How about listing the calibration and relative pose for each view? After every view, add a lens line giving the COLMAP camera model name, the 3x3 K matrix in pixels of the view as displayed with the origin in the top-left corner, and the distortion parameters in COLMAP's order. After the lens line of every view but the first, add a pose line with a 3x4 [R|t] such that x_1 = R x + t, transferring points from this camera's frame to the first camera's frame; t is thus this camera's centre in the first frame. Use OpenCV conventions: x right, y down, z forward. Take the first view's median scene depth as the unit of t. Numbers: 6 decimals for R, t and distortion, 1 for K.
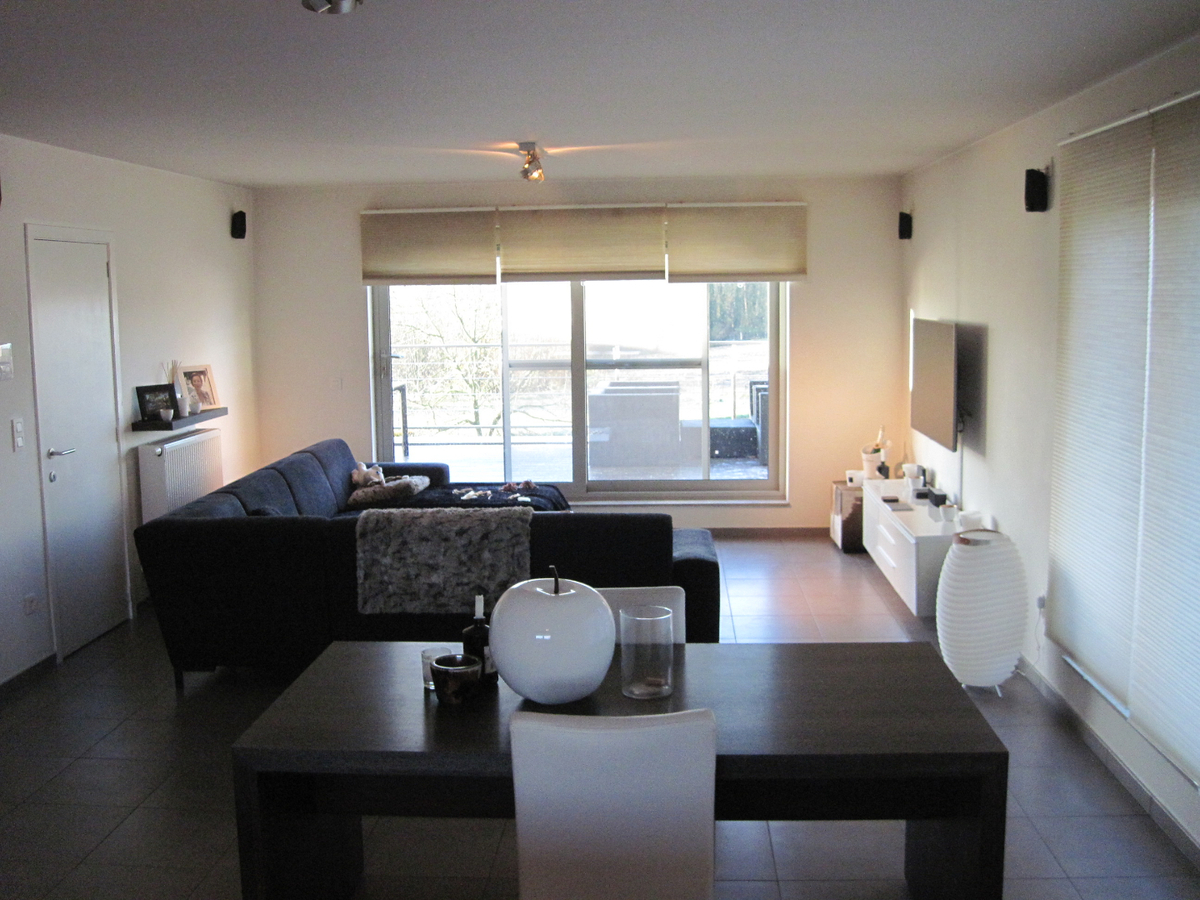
lens RADIAL K [[1235.1, 0, 600.0], [0, 1235.1, 450.0], [0, 0, 1]] dist [-0.184014, 0.140291]
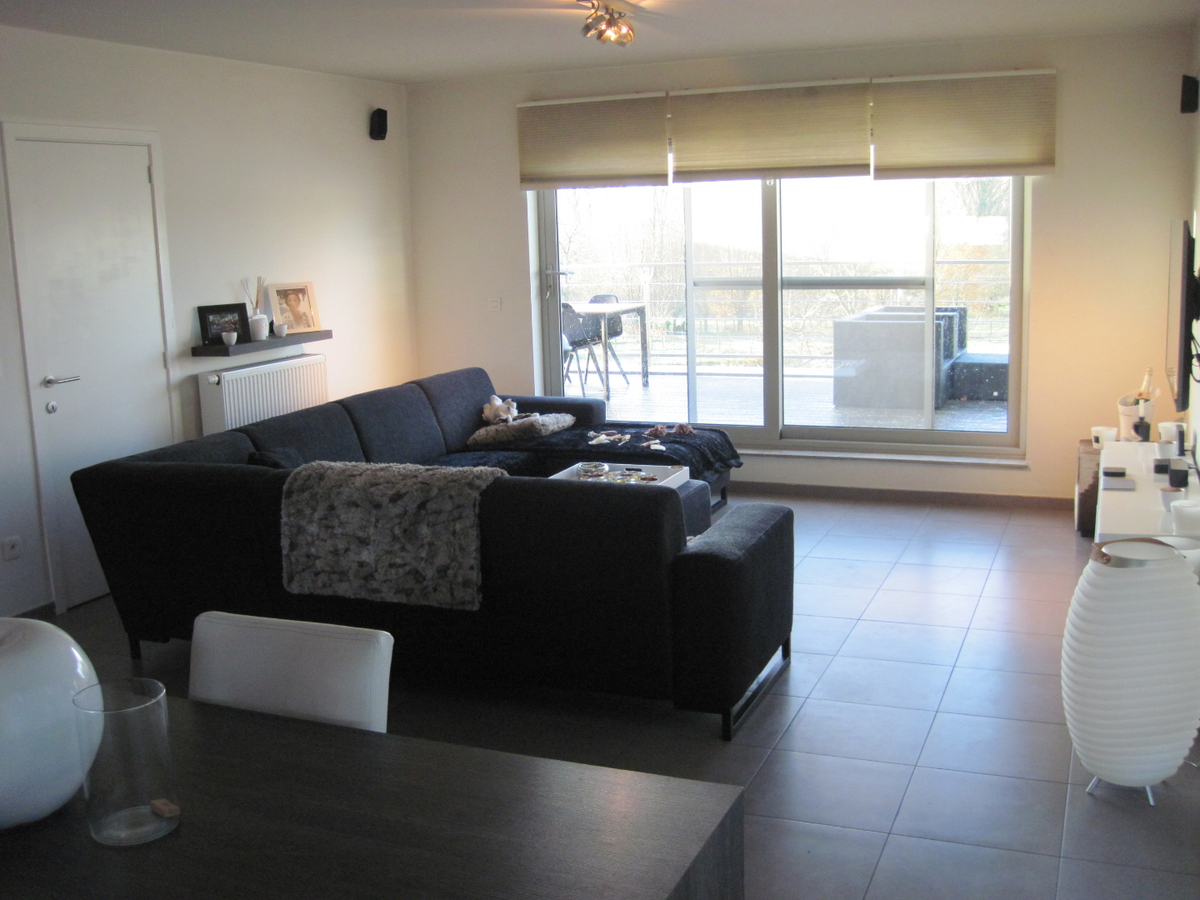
lens RADIAL K [[1235.1, 0, 600.0], [0, 1235.1, 450.0], [0, 0, 1]] dist [-0.184014, 0.140291]
pose [[0.941363, 0.043906, -0.334525, 0.178605], [-0.023564, 0.997631, 0.064629, -0.010319], [0.336570, -0.052957, 0.940168, 0.226595]]
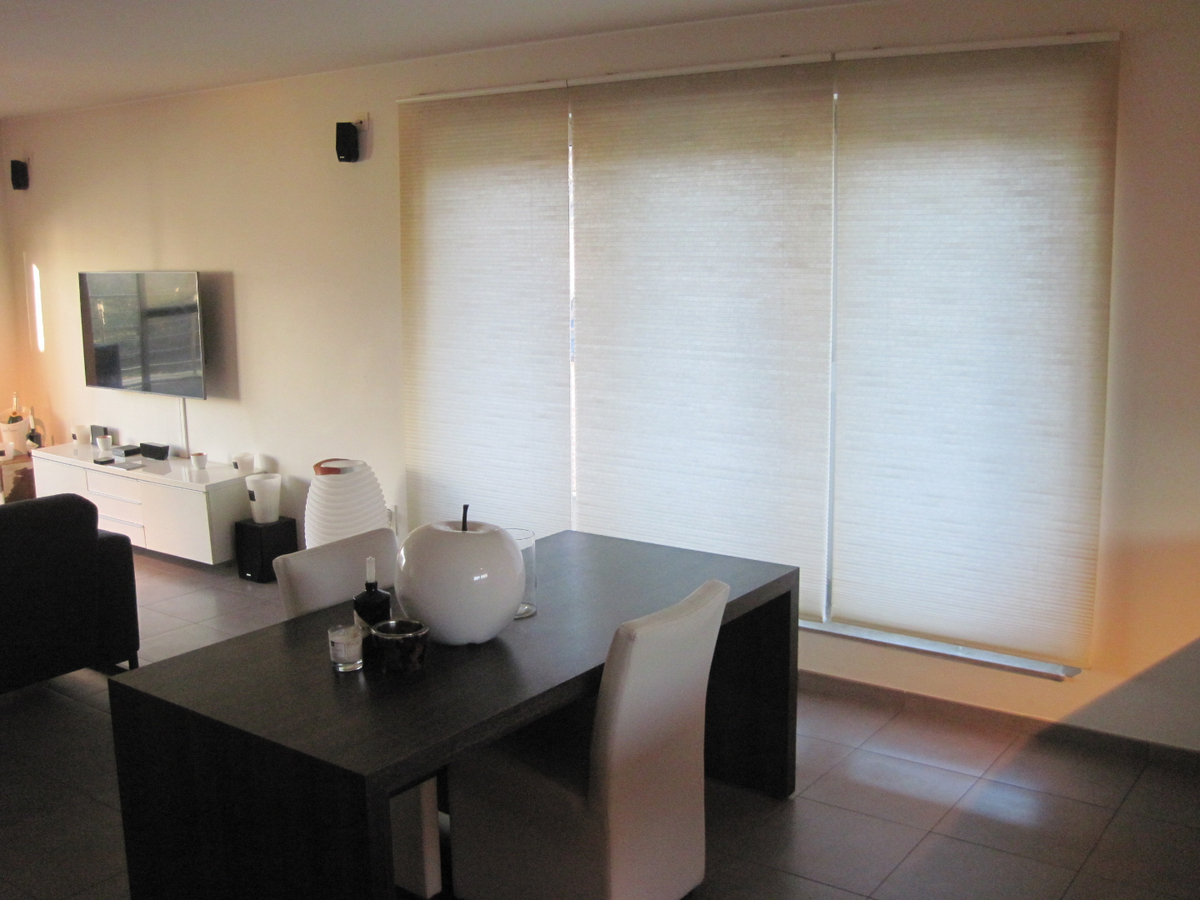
lens RADIAL K [[1235.1, 0, 600.0], [0, 1235.1, 450.0], [0, 0, 1]] dist [-0.184014, 0.140291]
pose [[0.535683, -0.133992, 0.833721, -0.320735], [0.108934, 0.990046, 0.089123, -0.009223], [-0.837363, 0.043079, 0.544947, 0.153292]]
